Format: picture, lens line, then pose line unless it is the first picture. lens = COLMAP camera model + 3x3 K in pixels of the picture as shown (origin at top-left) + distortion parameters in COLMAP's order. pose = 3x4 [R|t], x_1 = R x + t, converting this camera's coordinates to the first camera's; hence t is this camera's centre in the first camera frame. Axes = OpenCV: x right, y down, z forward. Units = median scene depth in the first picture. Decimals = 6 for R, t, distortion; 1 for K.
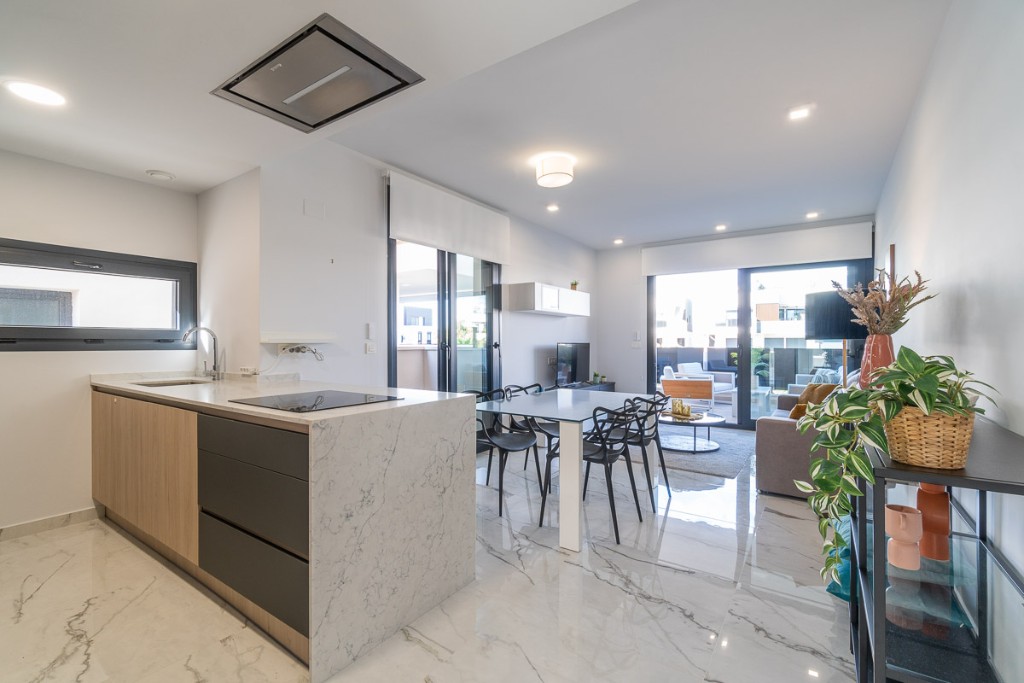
lens RADIAL K [[445.8, 0, 512.0], [0, 445.8, 341.5], [0, 0, 1]] dist [-0.001718, -0.000102]
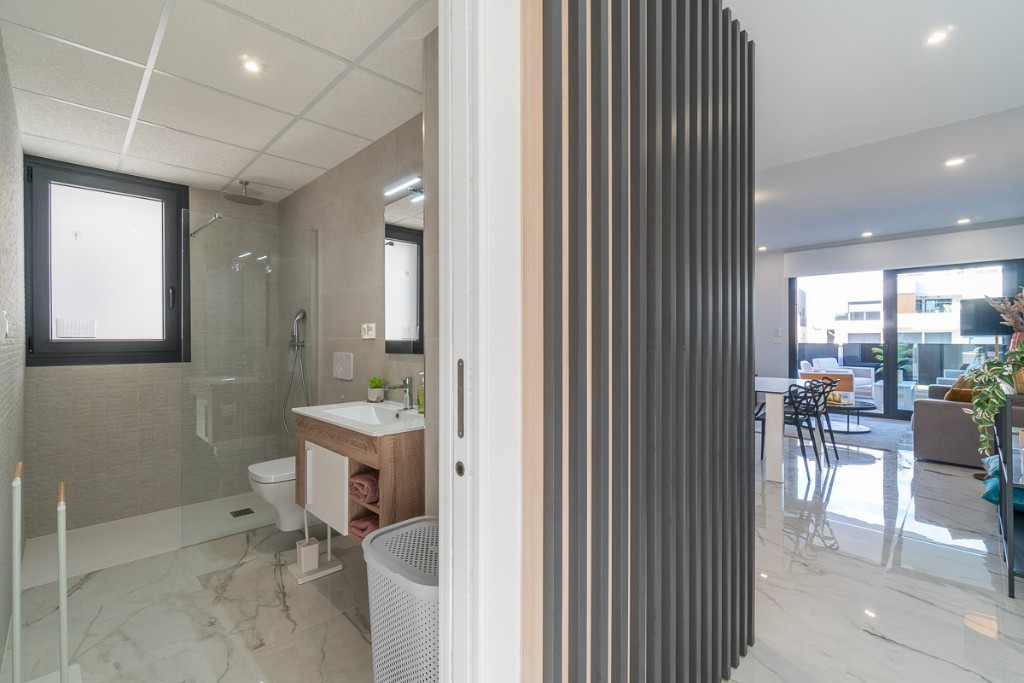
lens RADIAL K [[454.9, 0, 512.0], [0, 454.9, 341.5], [0, 0, 1]] dist [-0.002788, -0.000369]
pose [[0.982951, -0.005887, -0.183775, -0.165041], [0.006905, 0.999964, 0.004900, -0.001304], [0.183739, -0.006085, 0.982956, -0.231249]]
